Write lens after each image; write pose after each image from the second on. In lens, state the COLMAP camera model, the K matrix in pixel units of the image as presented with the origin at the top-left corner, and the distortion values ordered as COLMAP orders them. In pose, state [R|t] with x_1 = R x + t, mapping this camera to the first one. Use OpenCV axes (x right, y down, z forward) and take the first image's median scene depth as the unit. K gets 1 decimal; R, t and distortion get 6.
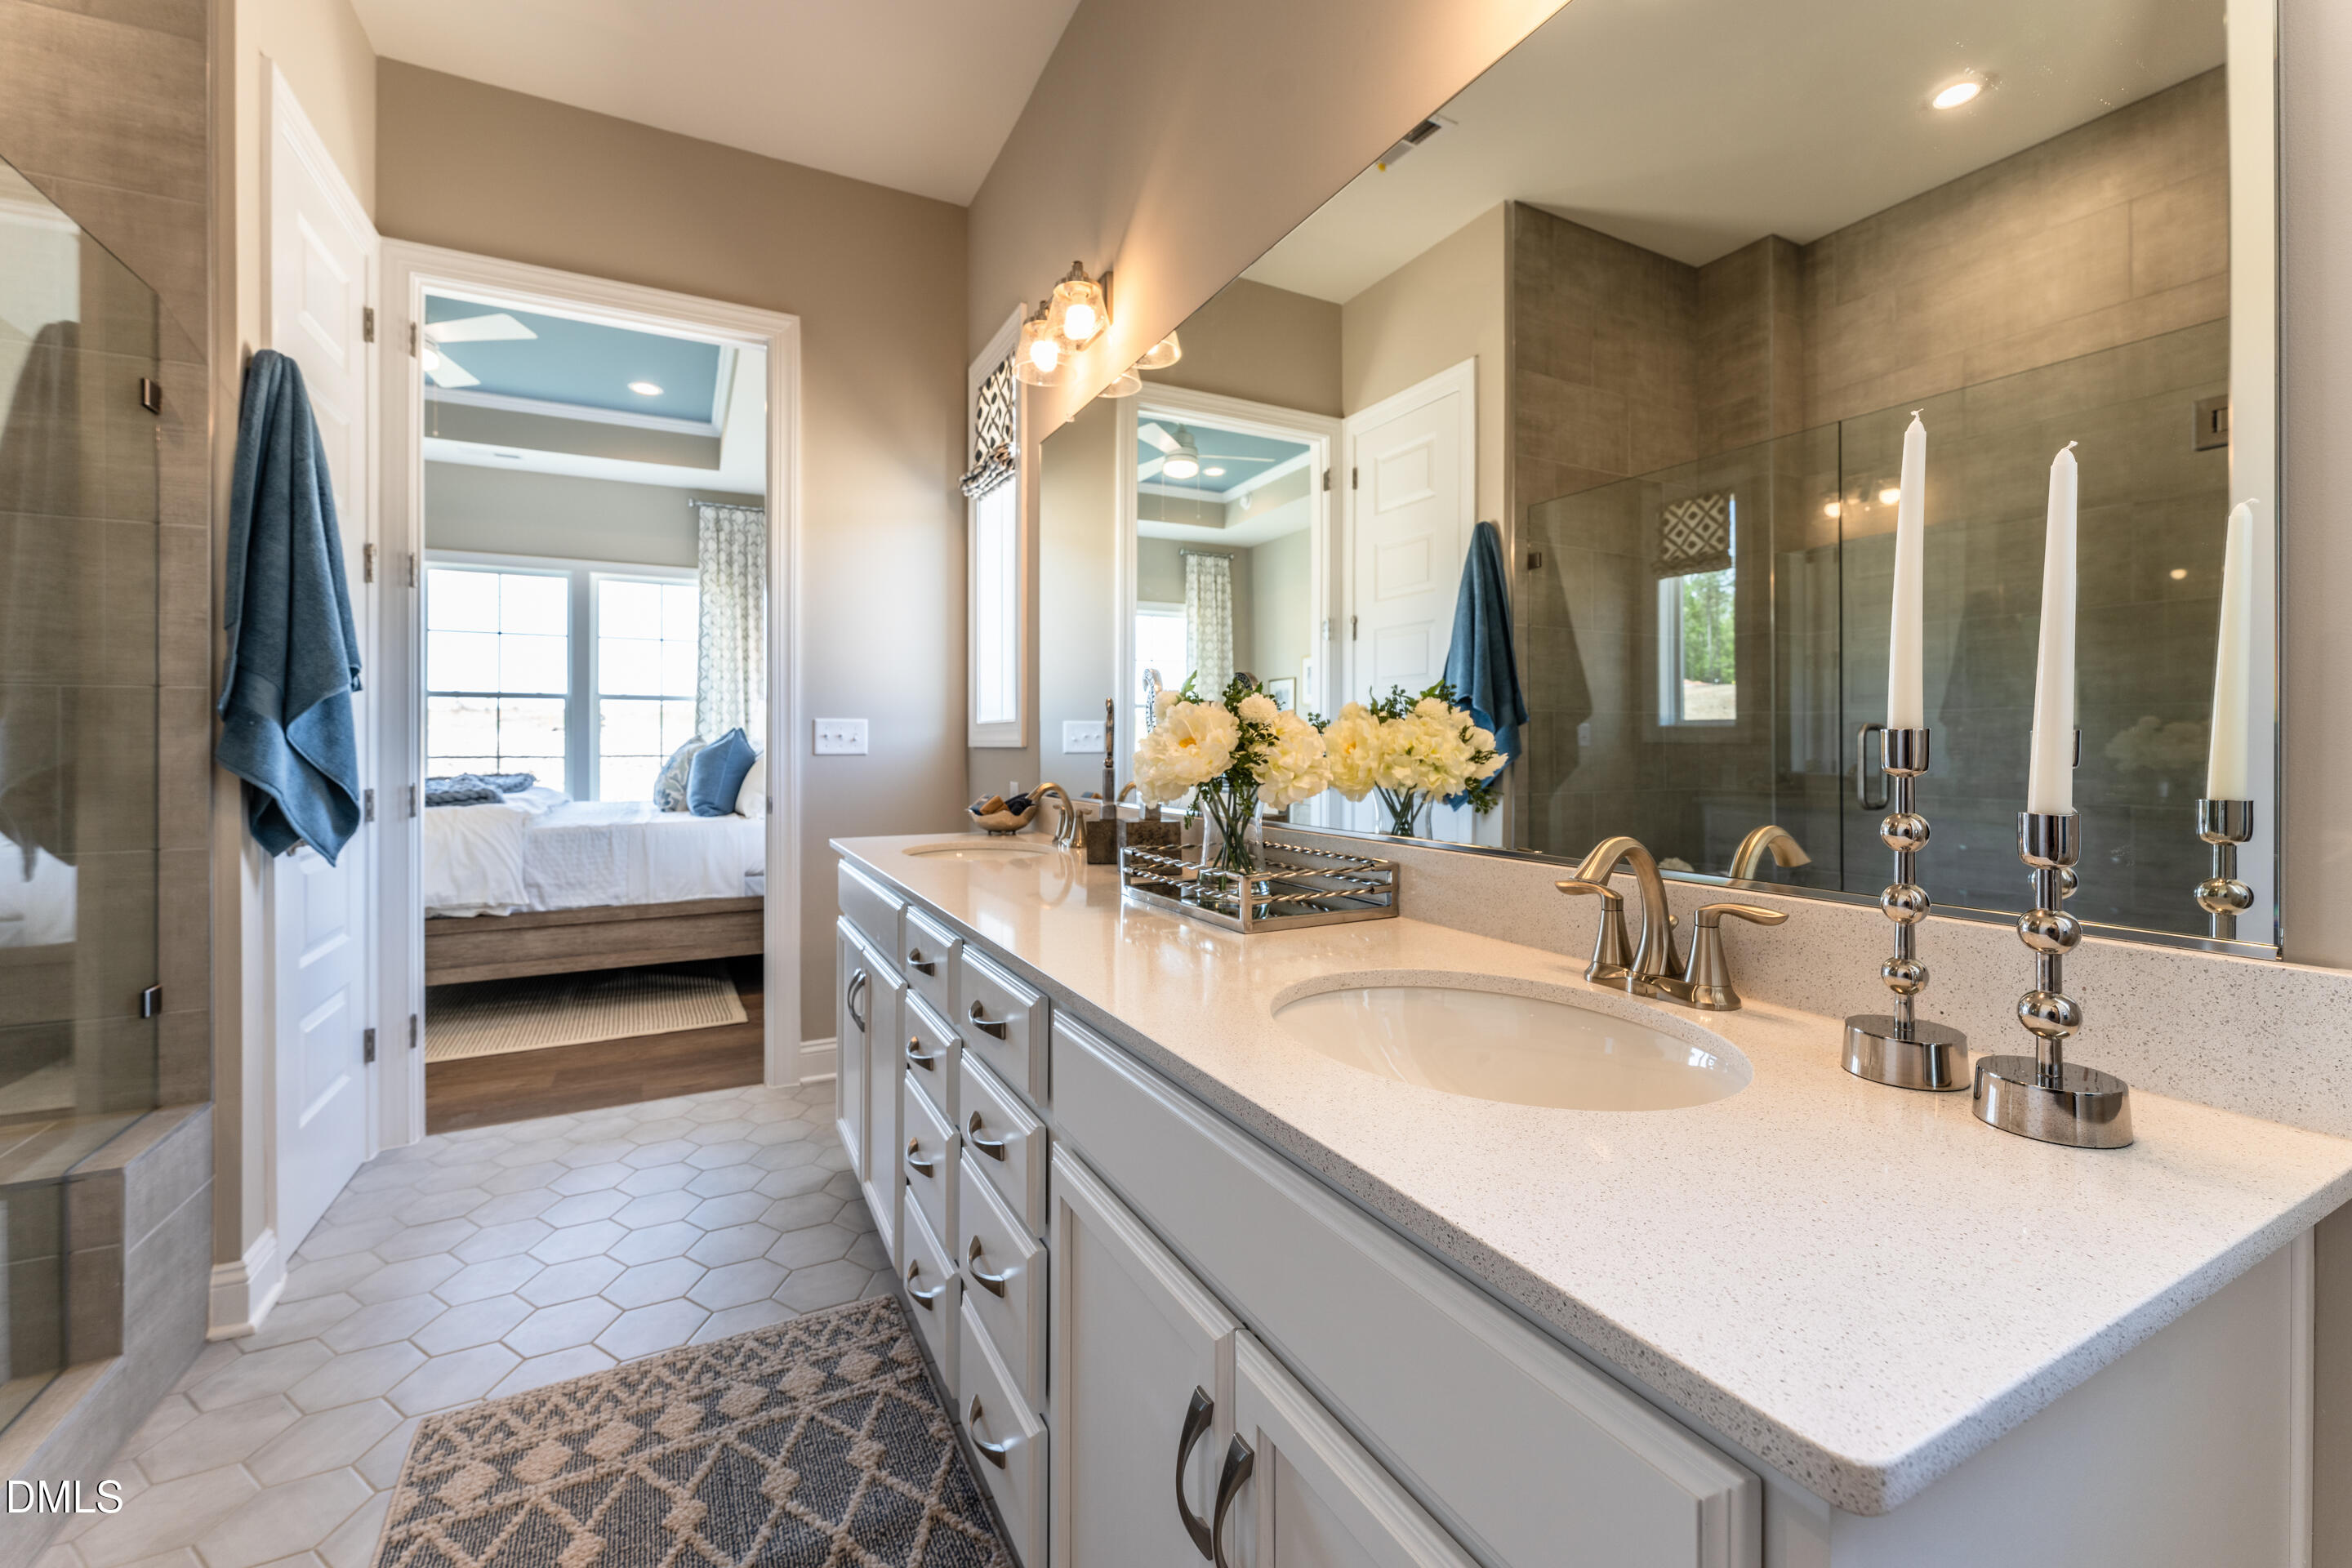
lens RADIAL K [[1004.2, 0, 1216.7], [0, 1004.2, 738.6], [0, 0, 1]] dist [-0.001159, -0.000075]
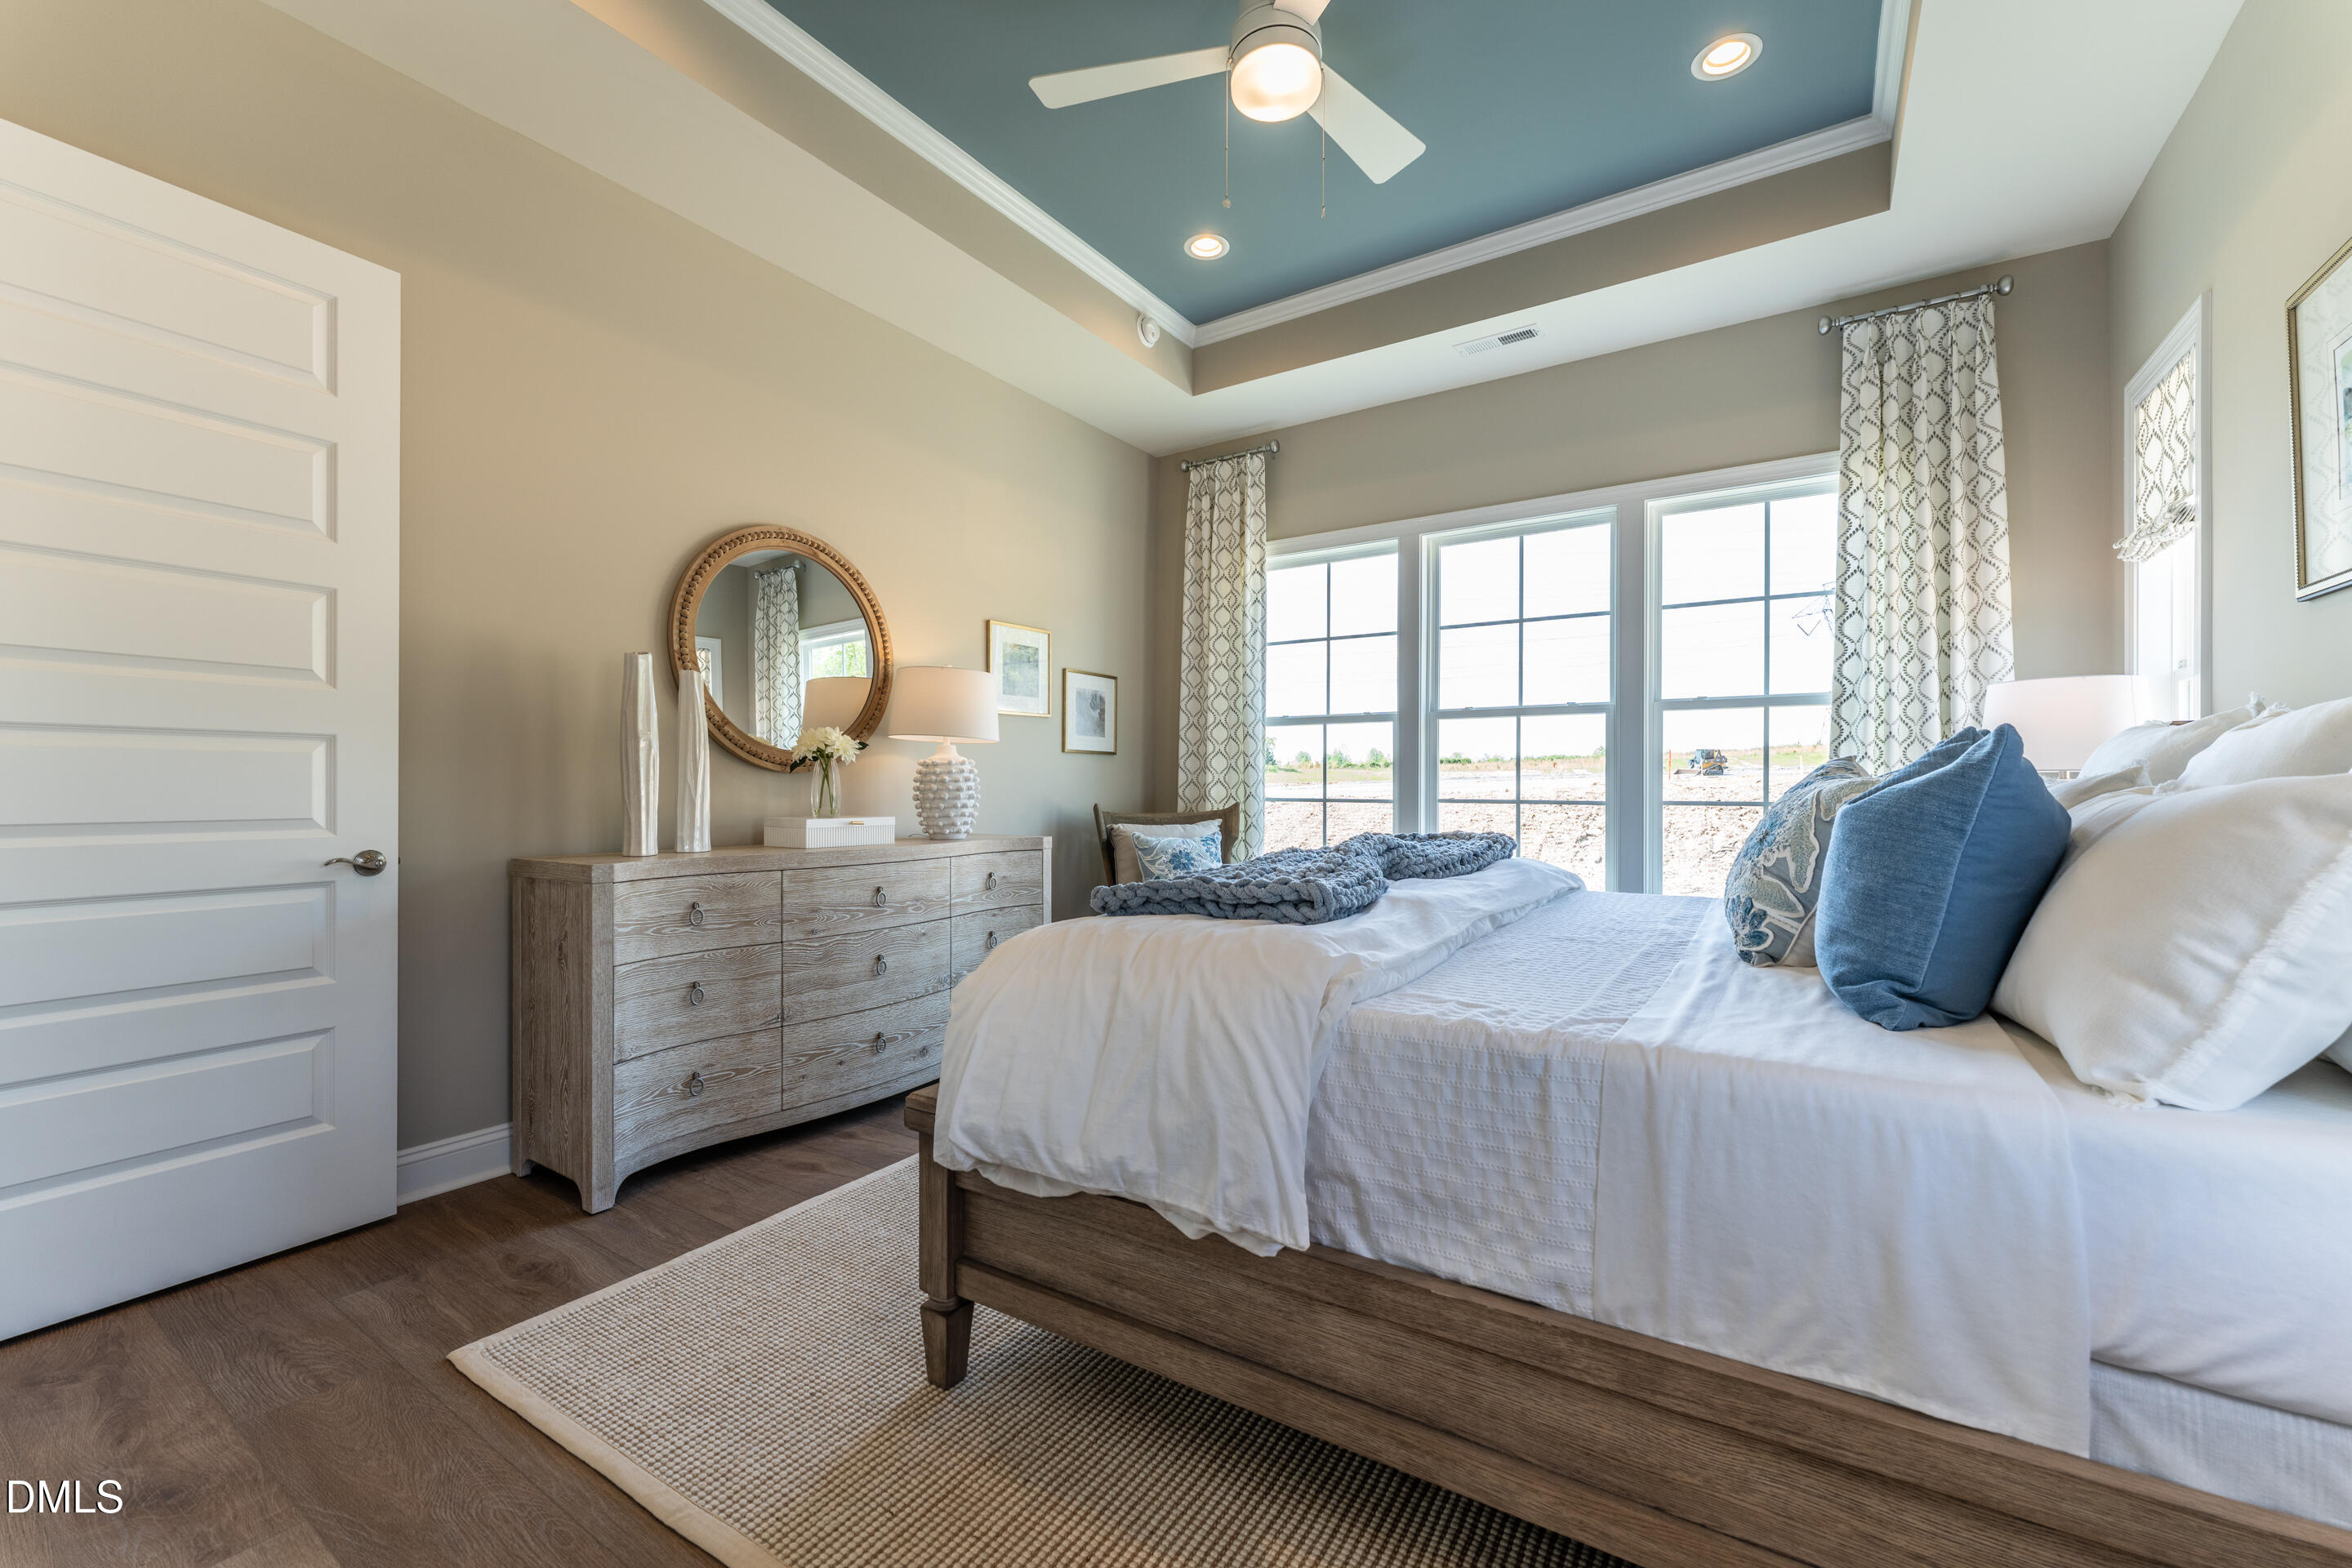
lens RADIAL K [[993.4, 0, 1114.4], [0, 993.4, 789.4], [0, 0, 1]] dist [0.000001, 0.000014]
pose [[0.453525, 0.006236, -0.891222, -0.511738], [0.004467, 0.999947, 0.009270, 0.007201], [0.891232, -0.008185, 0.453474, 0.970842]]
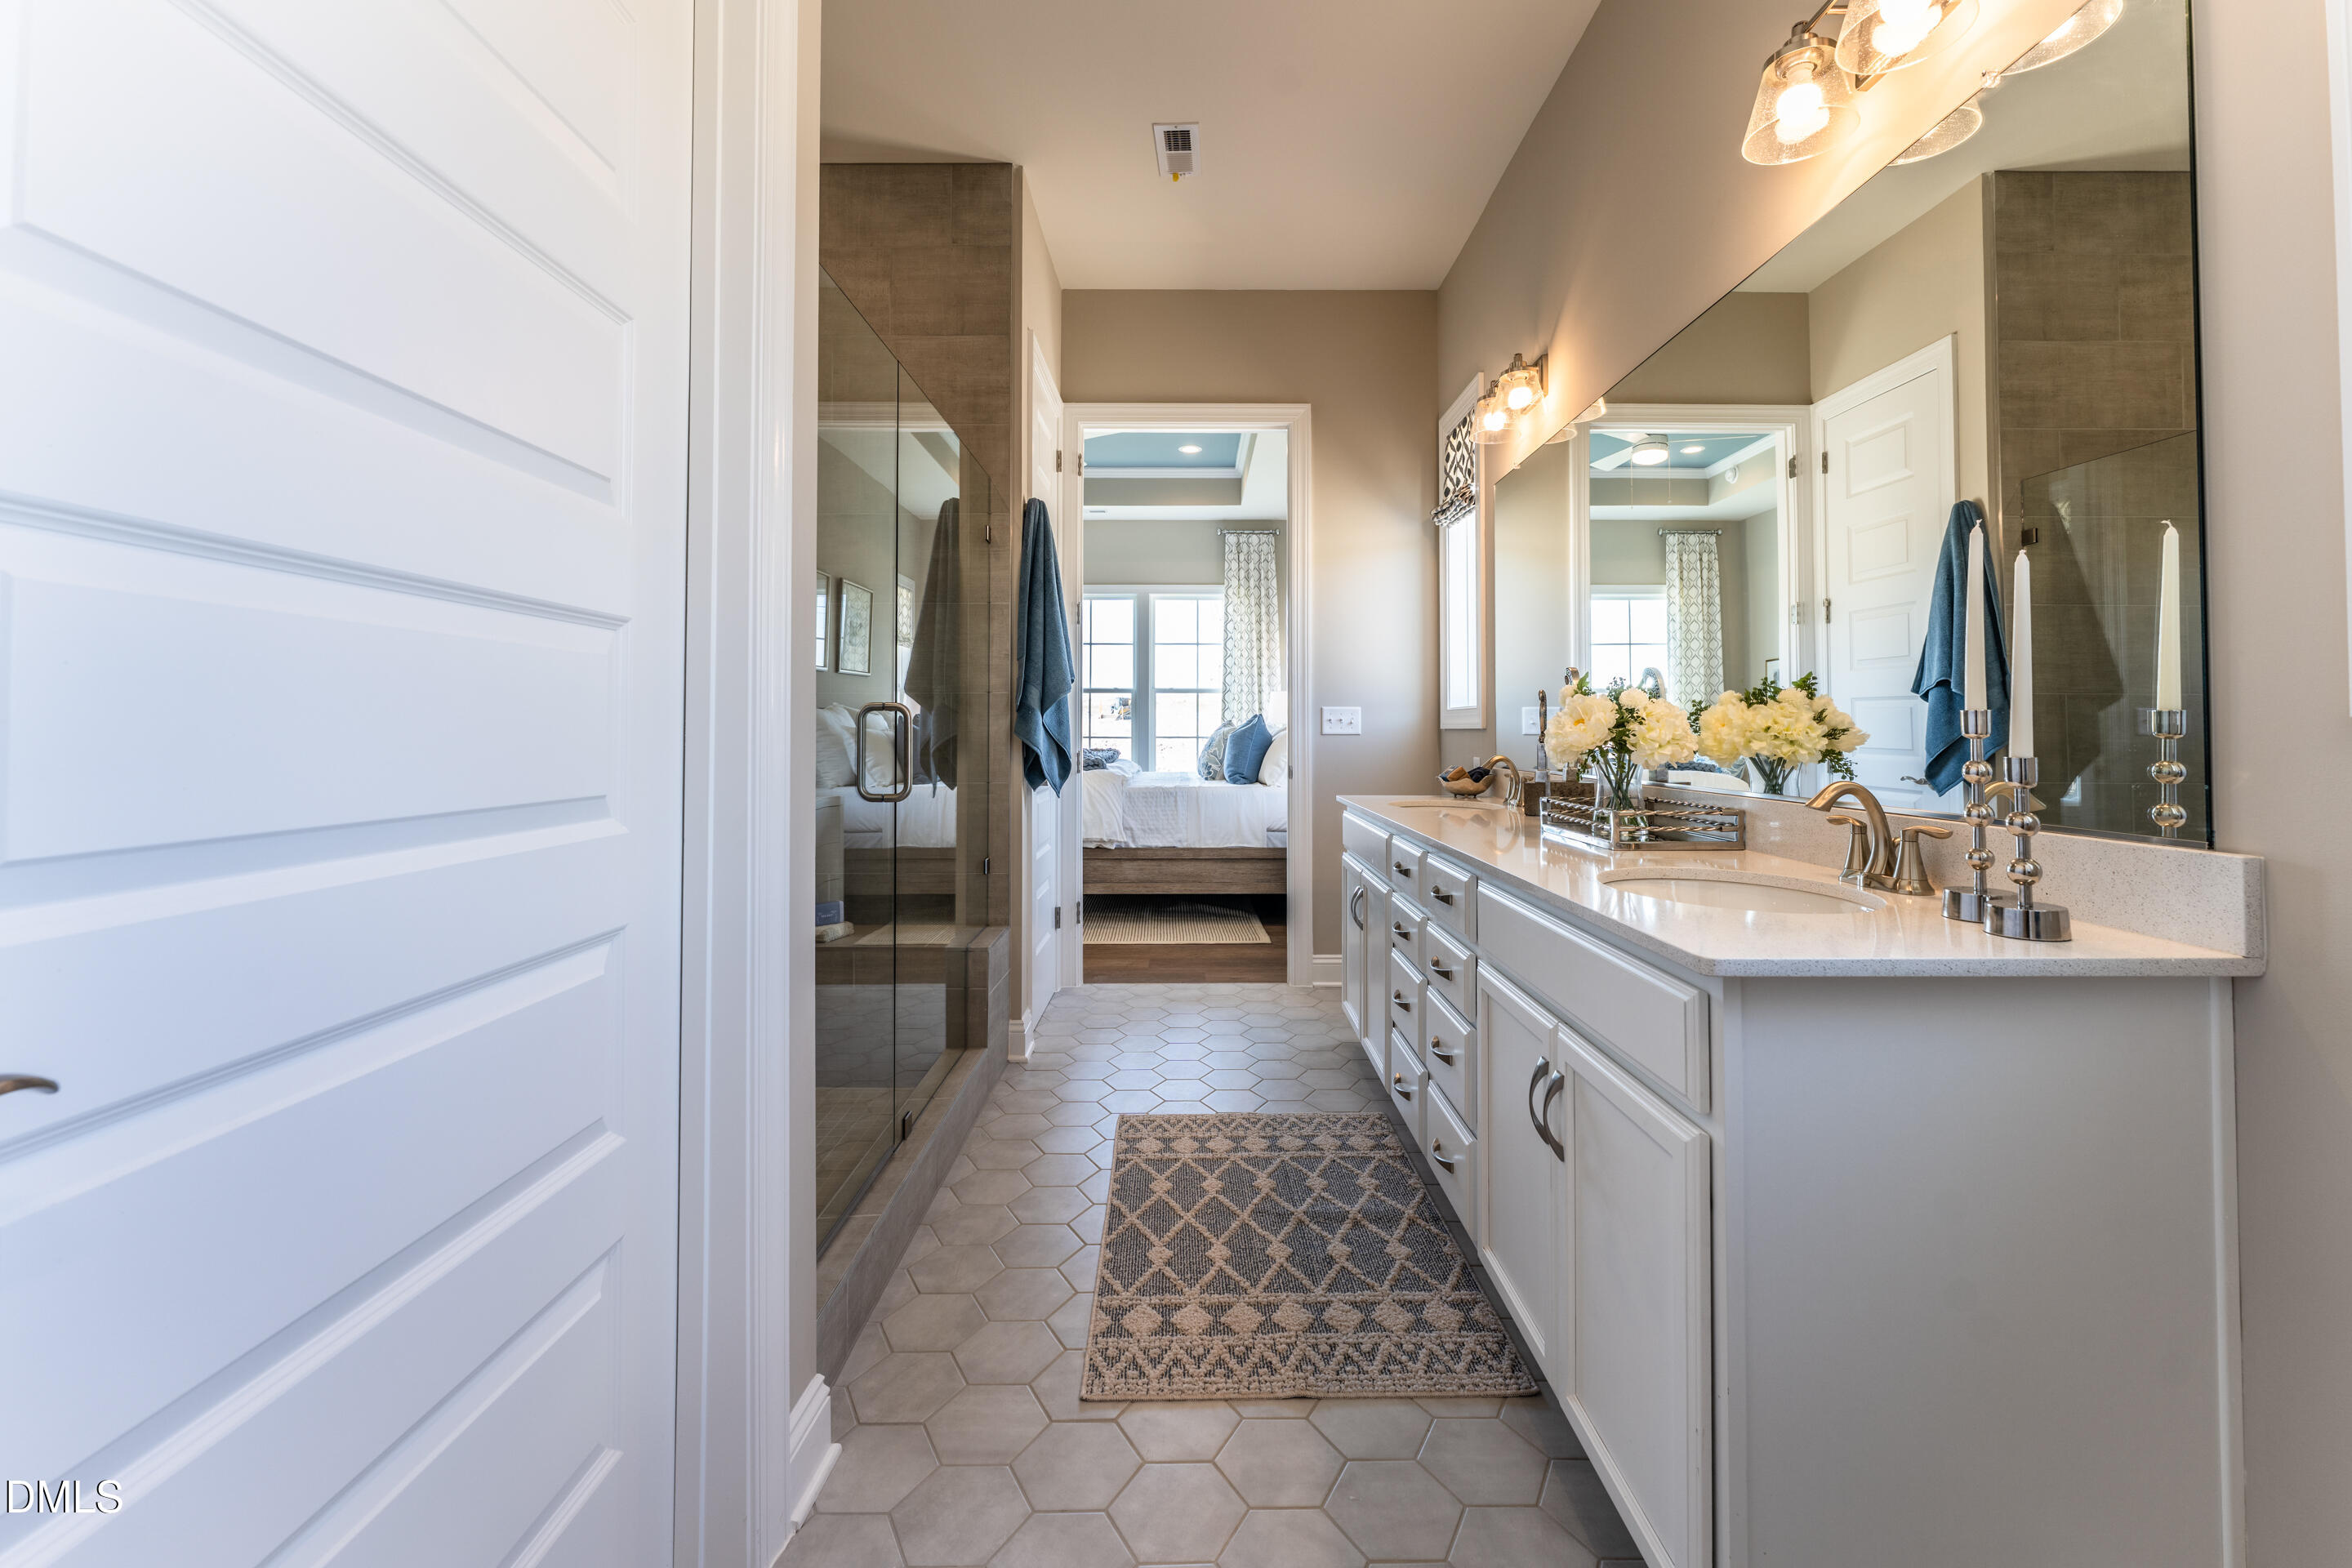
lens RADIAL K [[1014.2, 0, 1185.0], [0, 1014.2, 698.9], [0, 0, 1]] dist [-0.001655, -0.000196]
pose [[0.877971, -0.011752, -0.478569, 0.074614], [-0.000408, 0.999680, -0.025296, 0.003243], [0.478713, 0.022404, 0.877685, -0.245001]]
